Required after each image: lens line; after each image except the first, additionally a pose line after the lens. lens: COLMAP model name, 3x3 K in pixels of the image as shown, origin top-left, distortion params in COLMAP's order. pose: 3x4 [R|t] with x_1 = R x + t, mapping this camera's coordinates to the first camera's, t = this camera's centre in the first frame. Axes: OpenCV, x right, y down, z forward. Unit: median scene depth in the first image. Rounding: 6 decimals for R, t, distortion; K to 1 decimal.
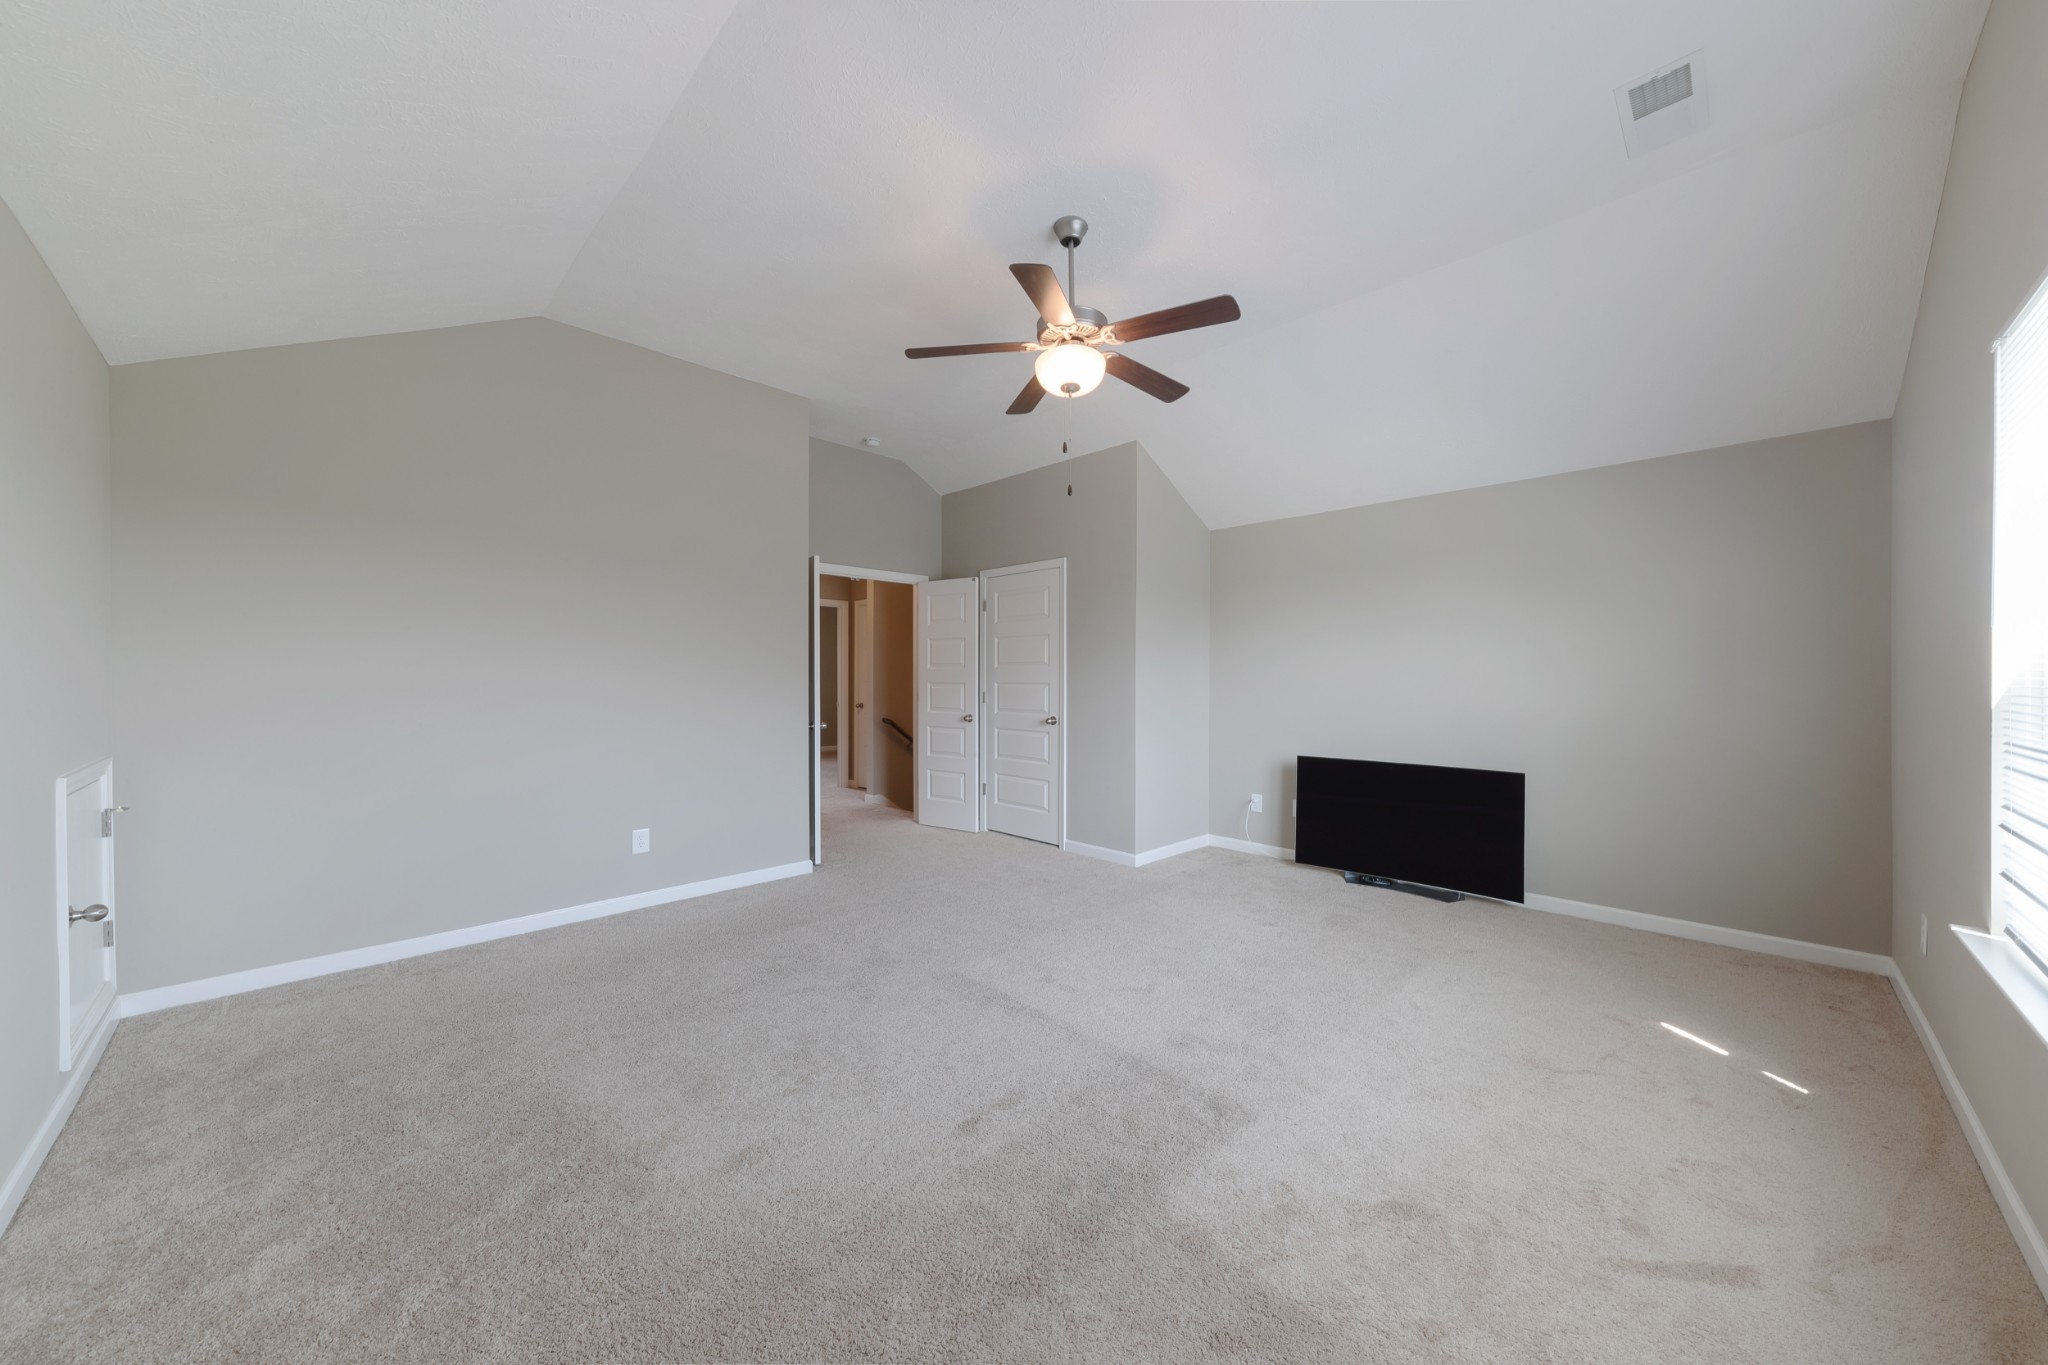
lens RADIAL K [[709.7, 0, 1024.0], [0, 709.7, 682.5], [0, 0, 1]] dist [-0.000297, -0.000272]
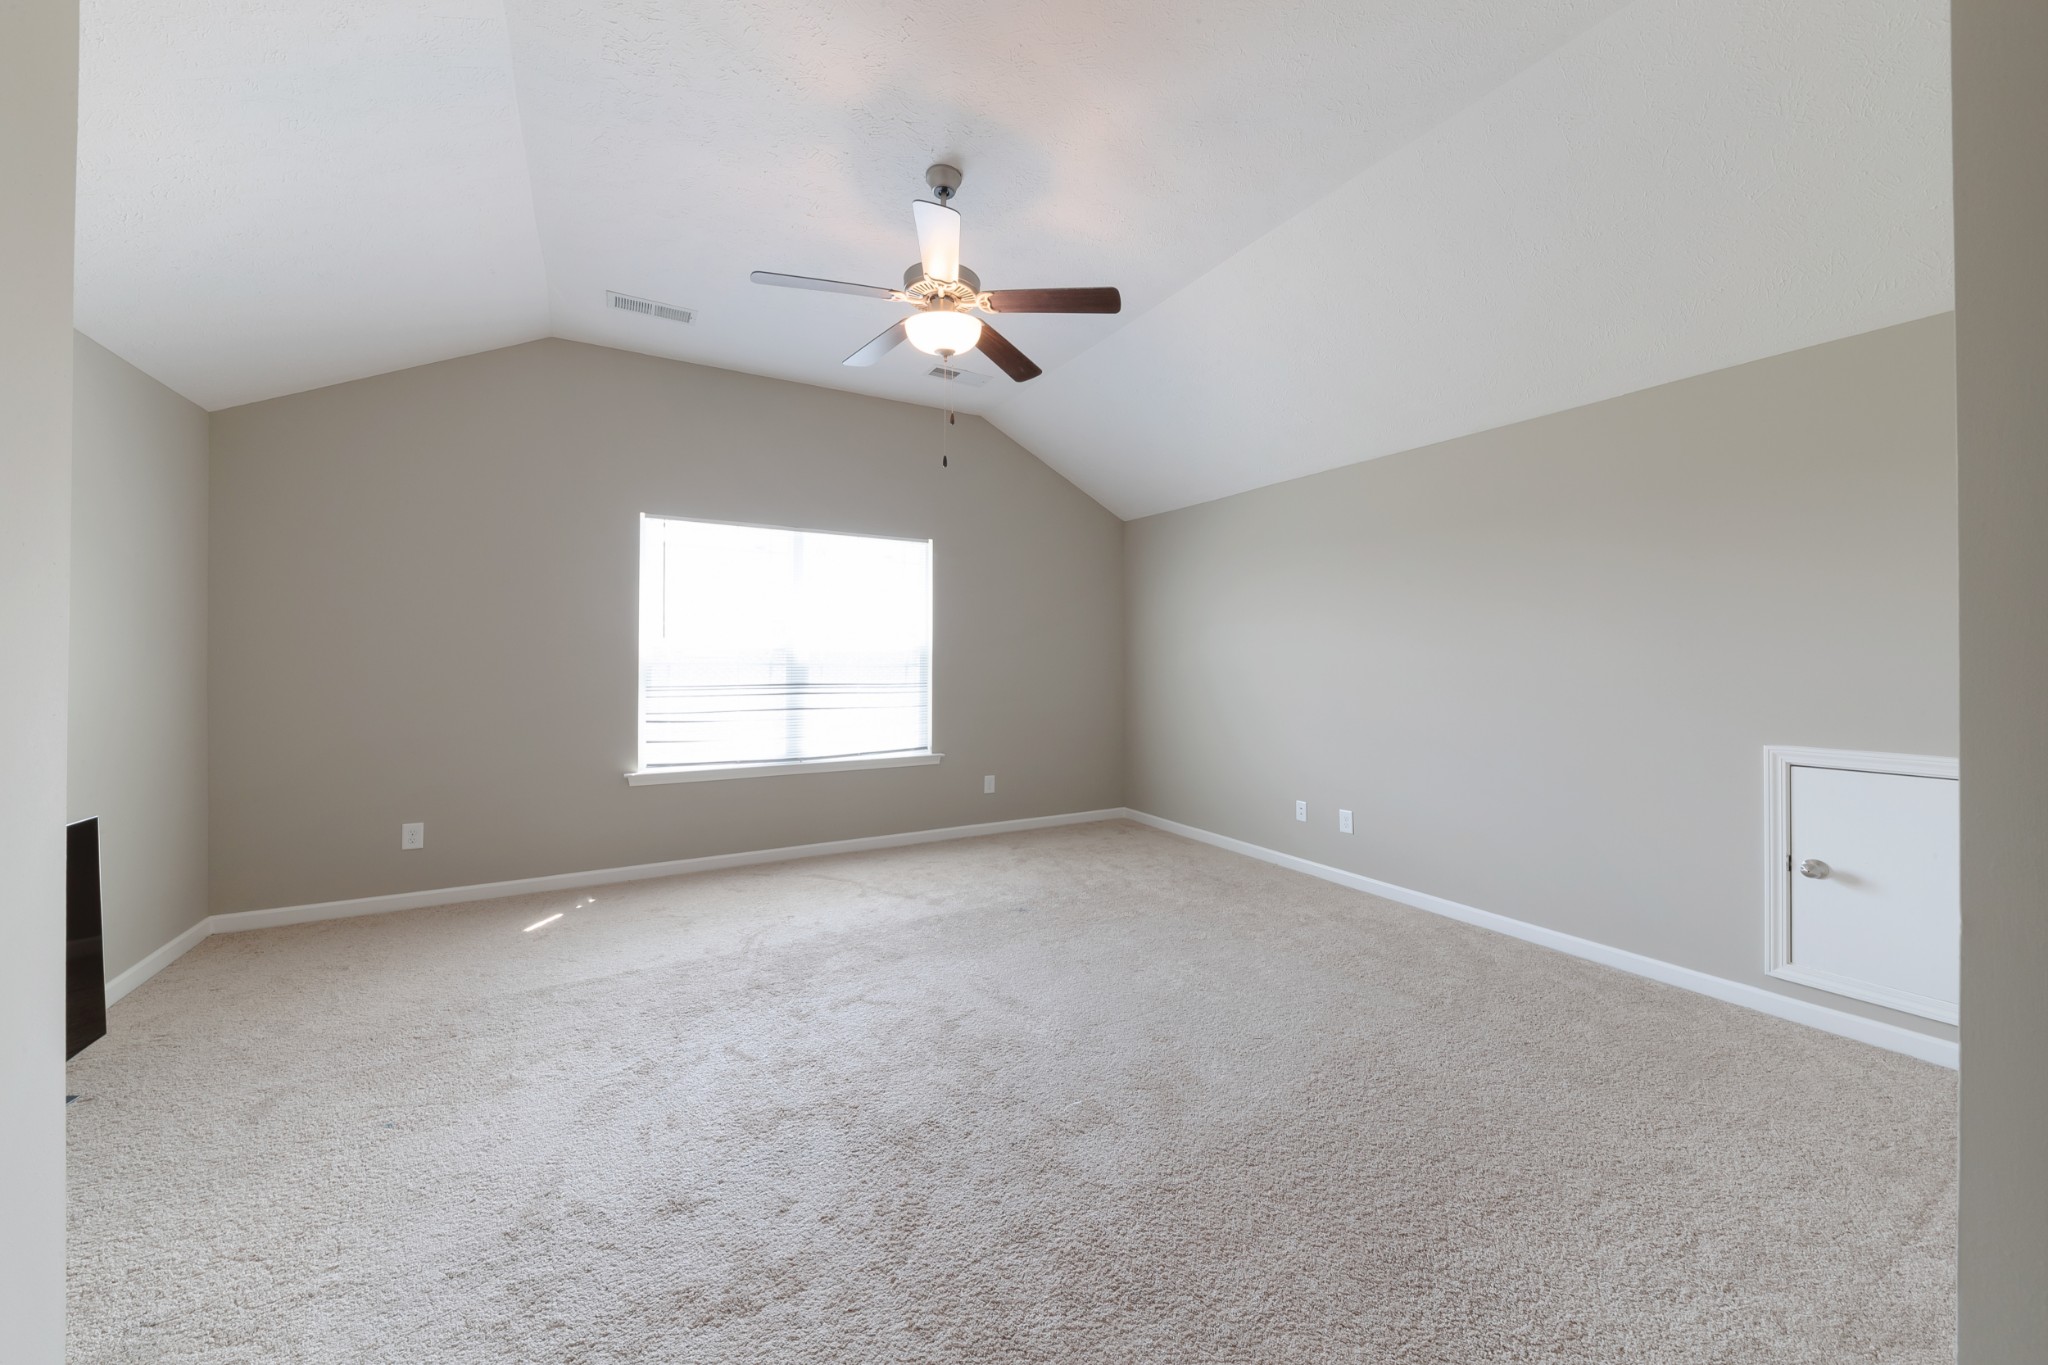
lens RADIAL K [[709.7, 0, 1024.0], [0, 709.7, 682.5], [0, 0, 1]] dist [-0.000297, -0.000272]
pose [[-0.964713, -0.008002, 0.263181, -0.299771], [0.003063, 0.999130, 0.041603, -0.015939], [-0.263284, 0.040941, -0.963849, 1.996214]]
